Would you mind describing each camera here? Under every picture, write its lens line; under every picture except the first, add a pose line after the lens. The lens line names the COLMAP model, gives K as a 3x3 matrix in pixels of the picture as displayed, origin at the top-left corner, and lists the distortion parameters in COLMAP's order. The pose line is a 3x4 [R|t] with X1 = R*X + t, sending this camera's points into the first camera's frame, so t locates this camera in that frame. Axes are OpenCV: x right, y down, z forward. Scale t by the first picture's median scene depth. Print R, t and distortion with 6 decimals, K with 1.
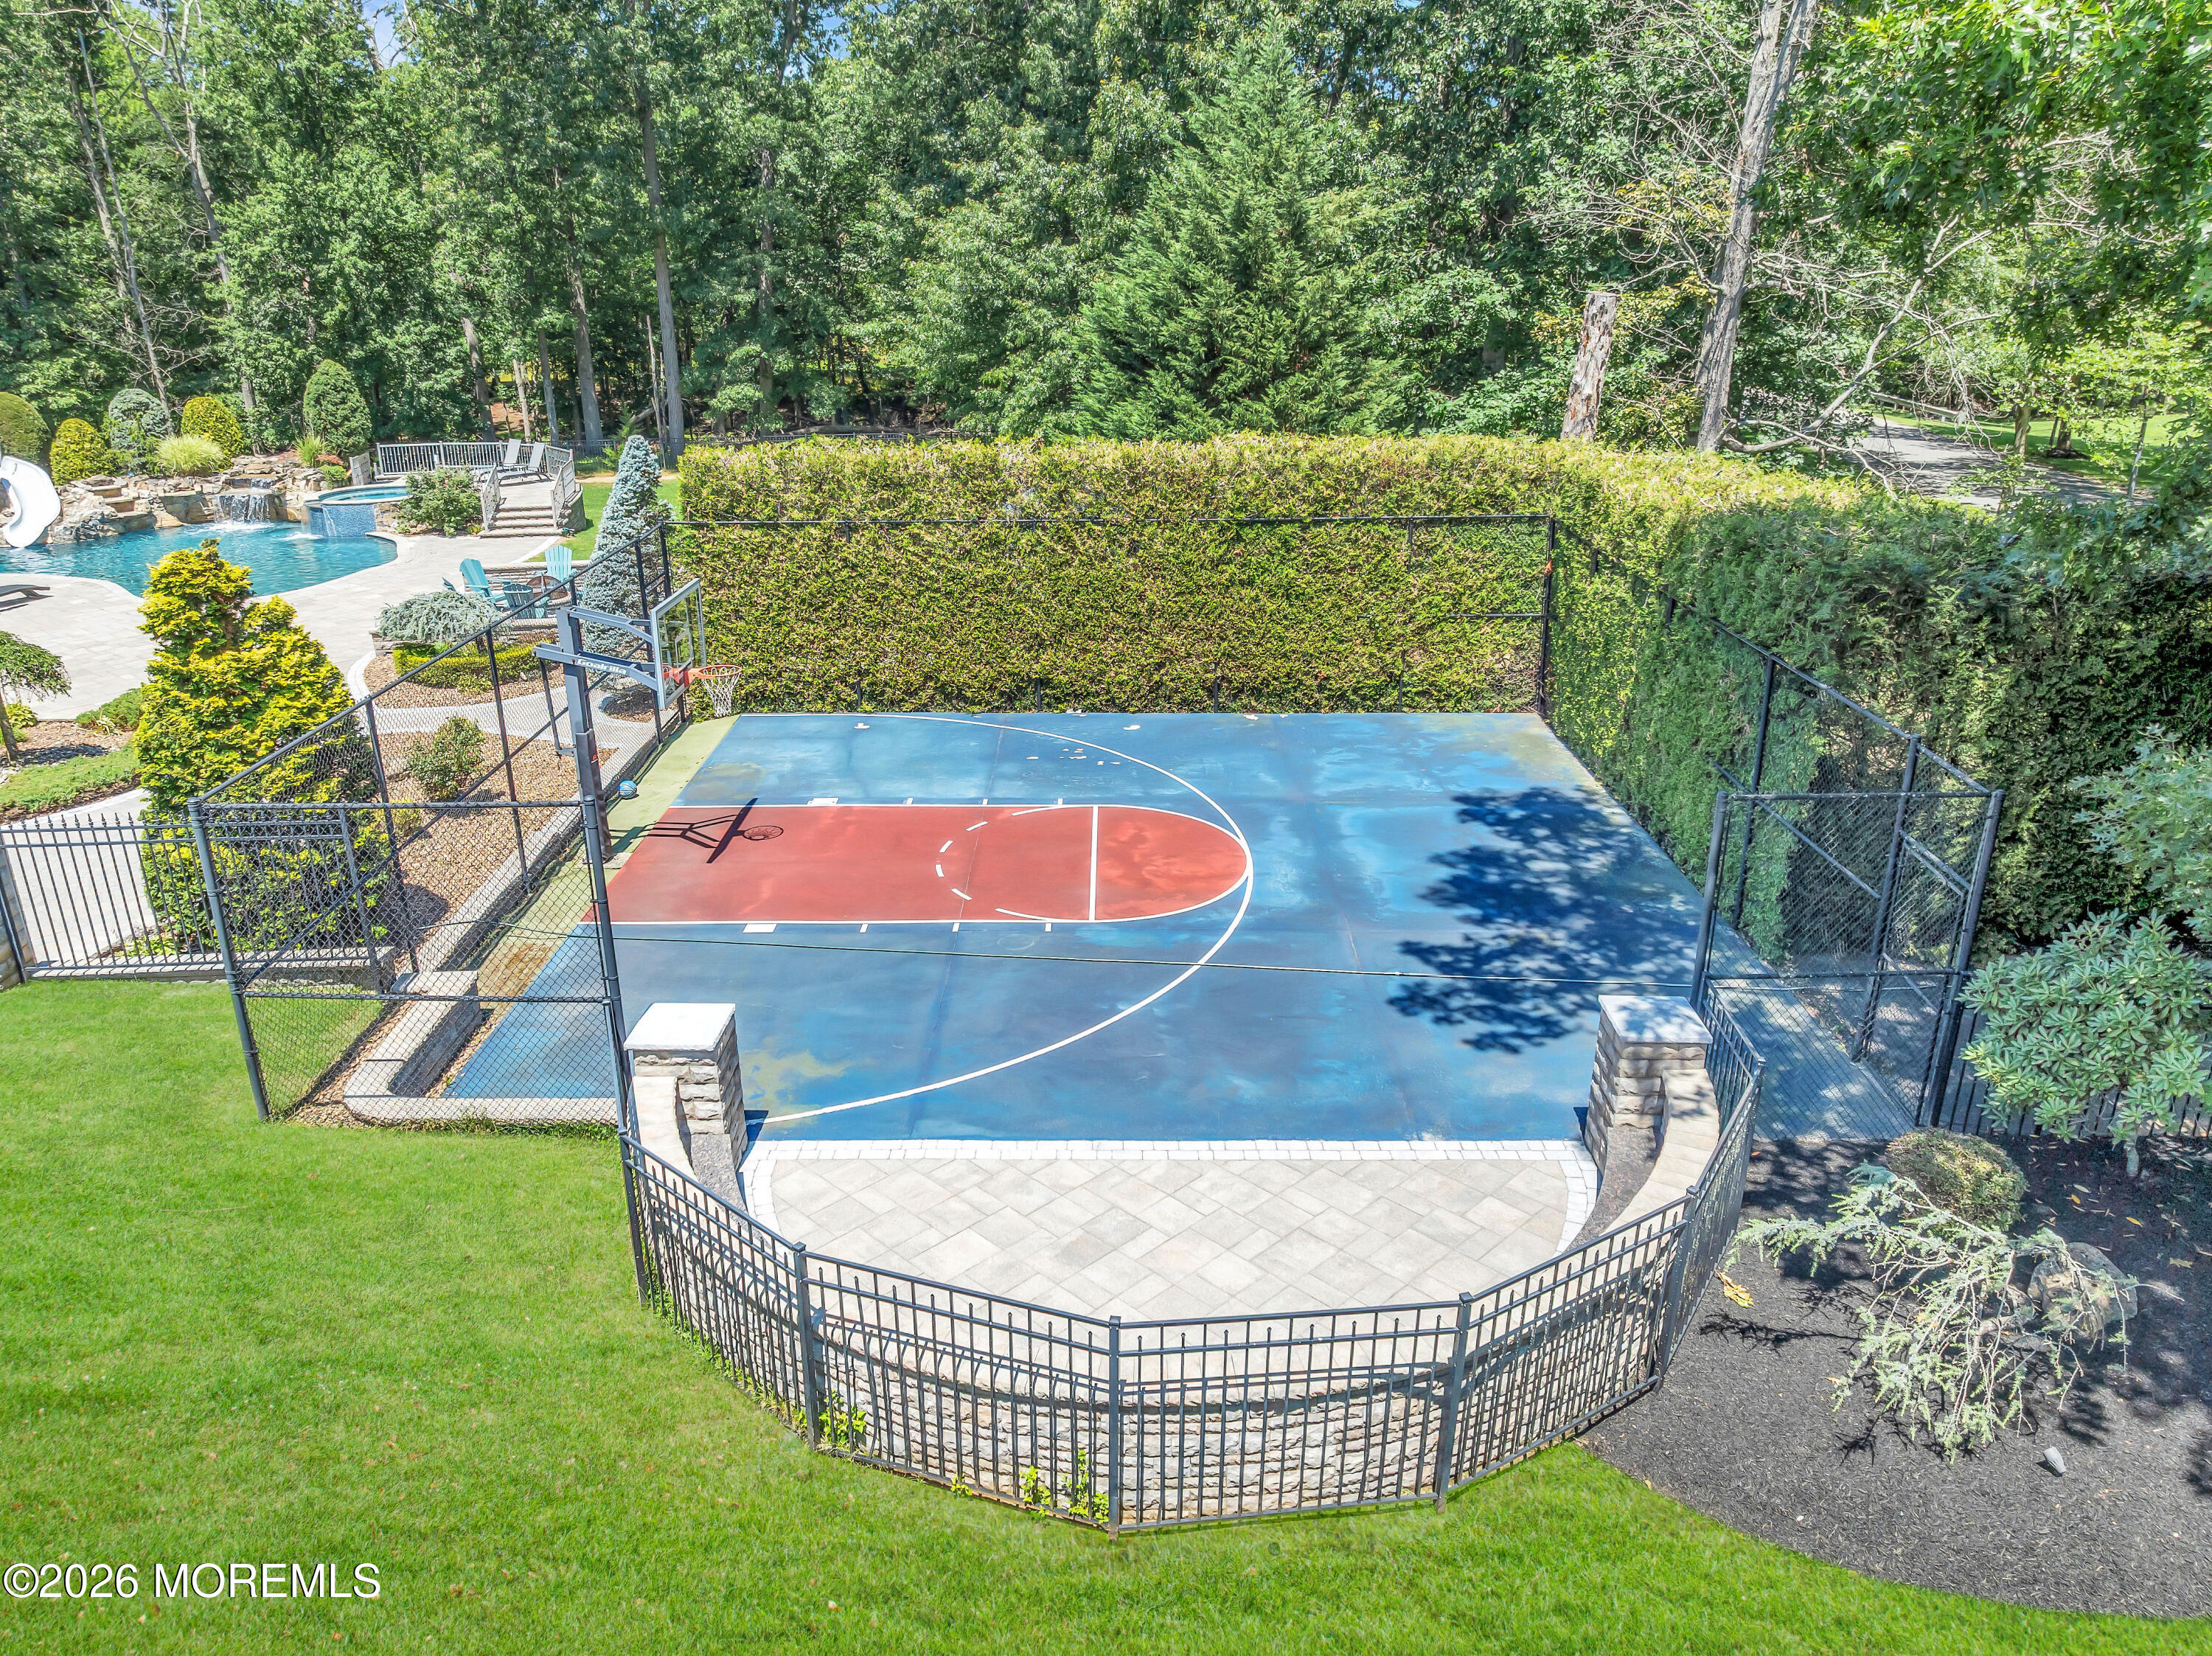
lens RADIAL K [[1547.0, 0, 1106.0], [0, 1547.0, 828.0], [0, 0, 1]] dist [-0.051917, 0.032213]
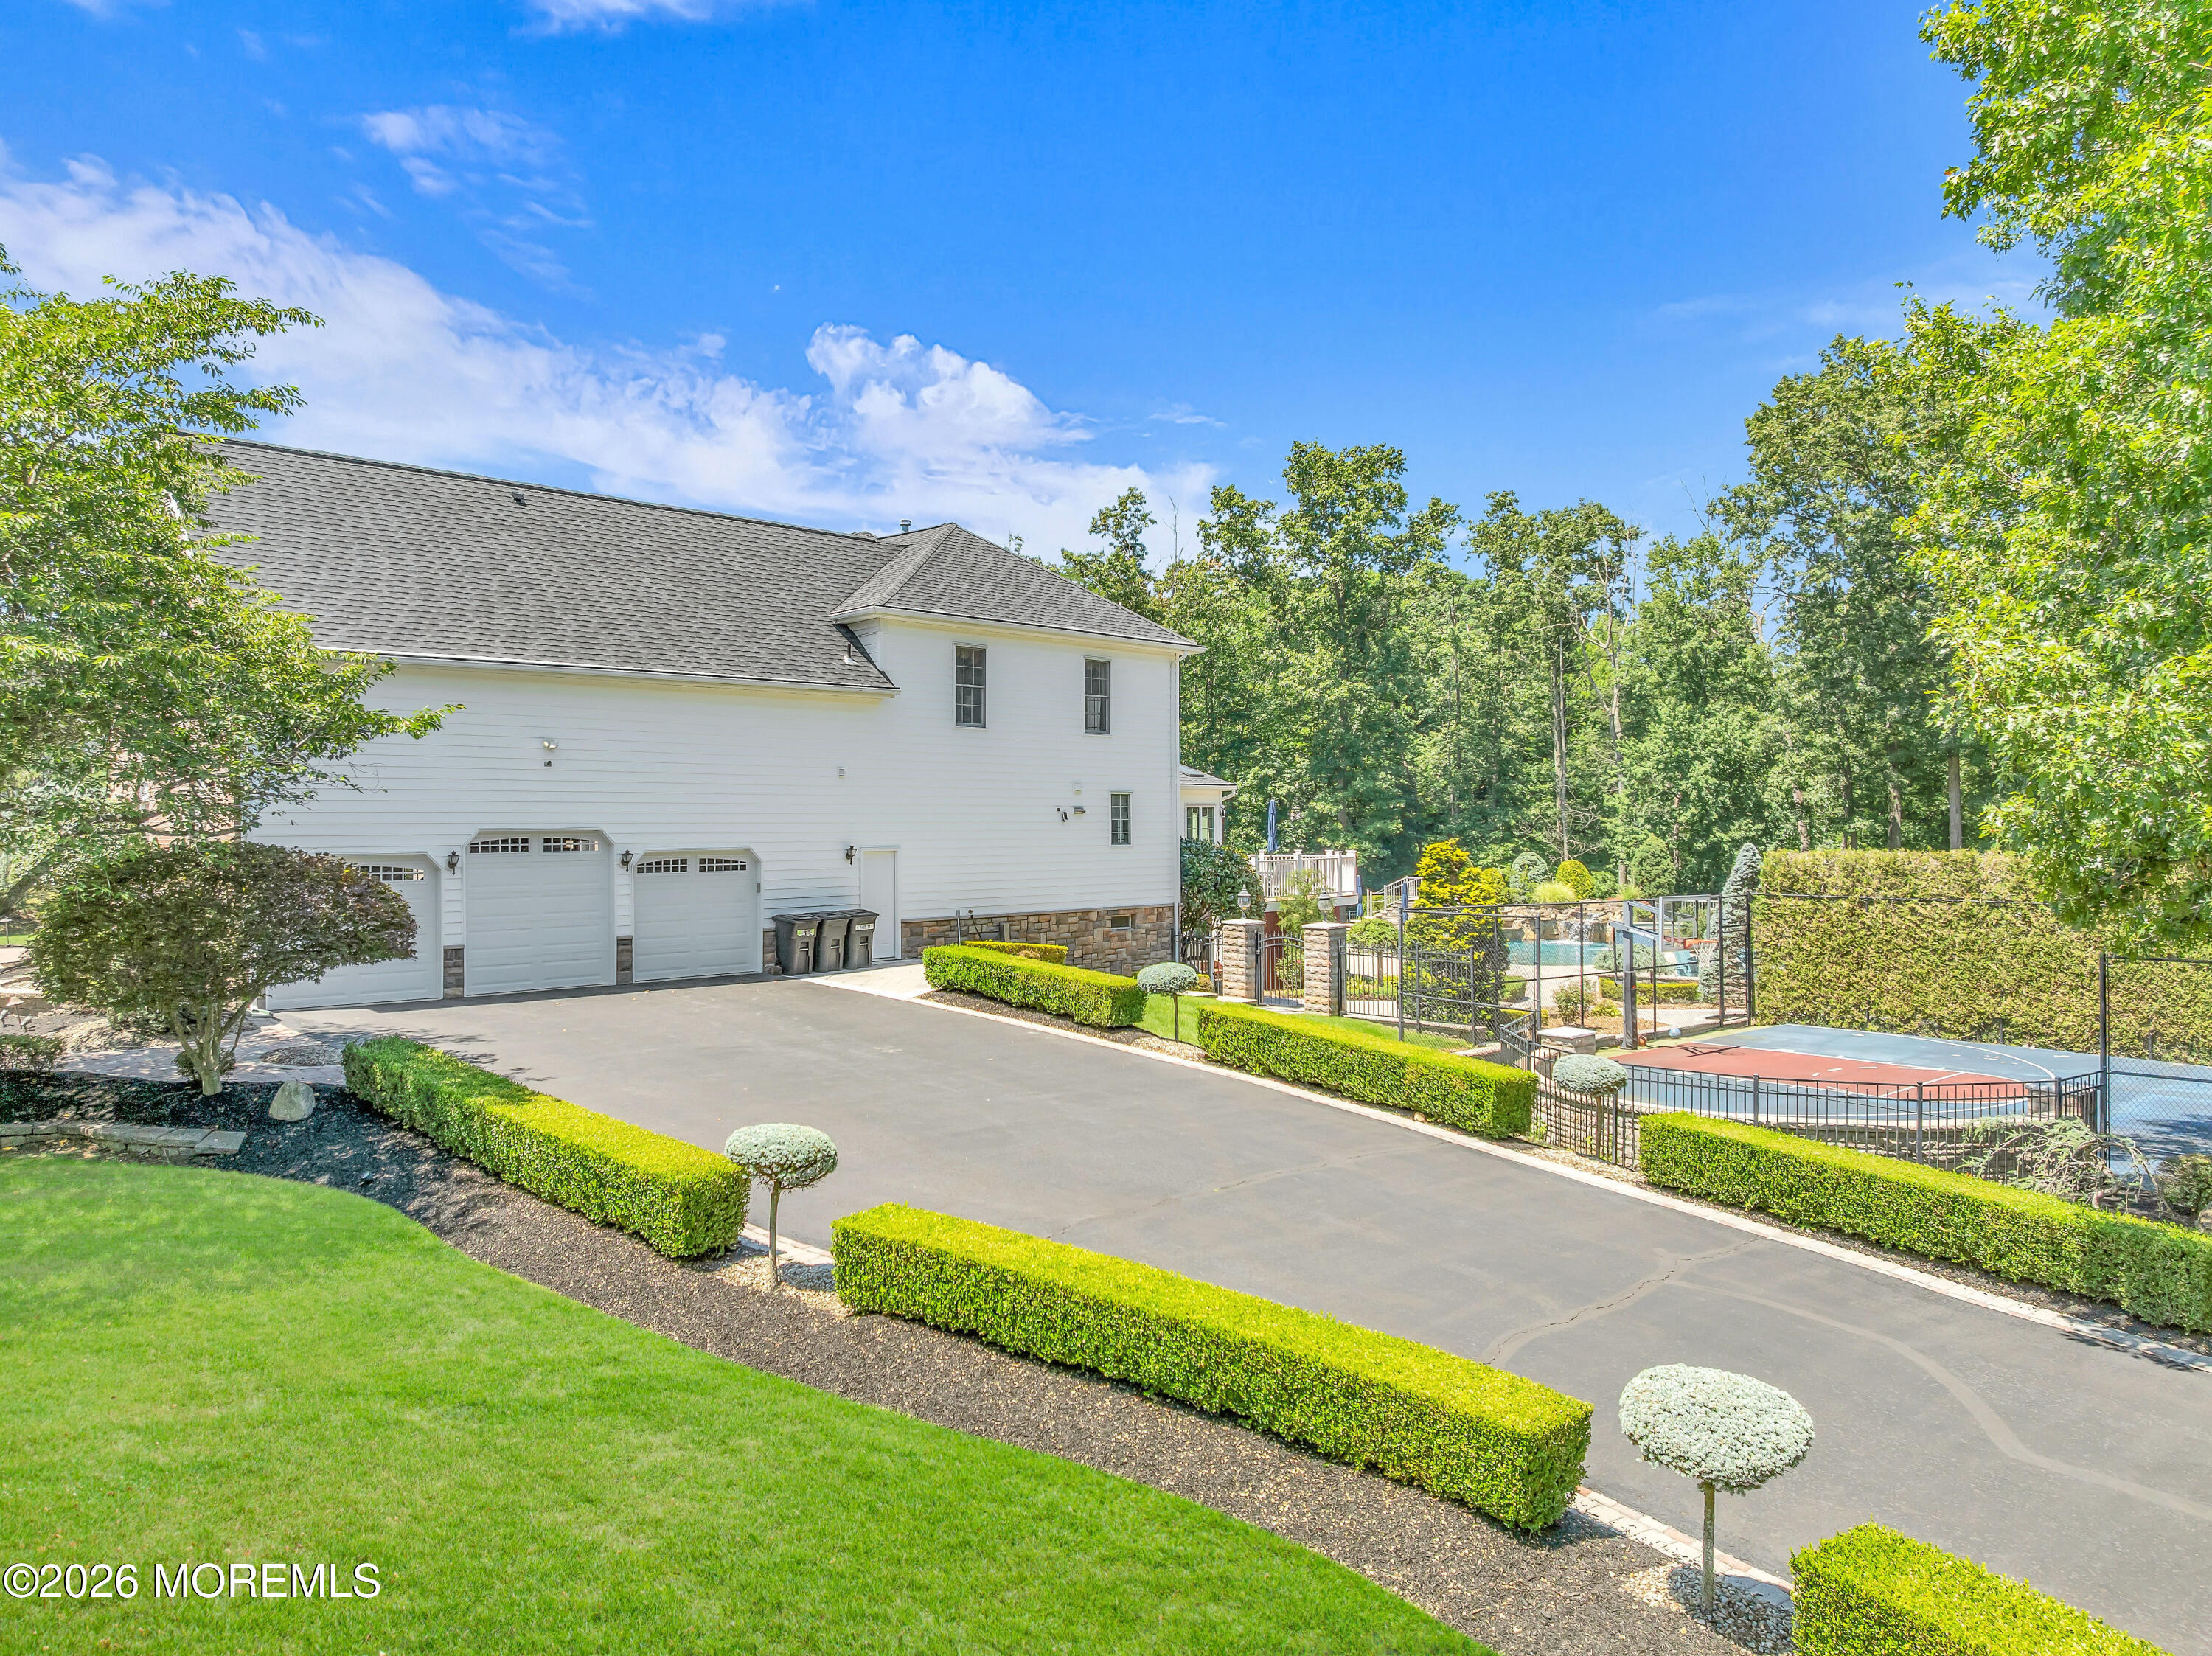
lens RADIAL K [[1528.7, 0, 1019.9], [0, 1528.7, 829.3], [0, 0, 1]] dist [-0.049175, -0.000342]
pose [[0.601428, 0.010266, -0.798861, 0.255723], [-0.283123, 0.937763, -0.201100, 0.134628], [0.747078, 0.347124, 0.566904, -0.234483]]
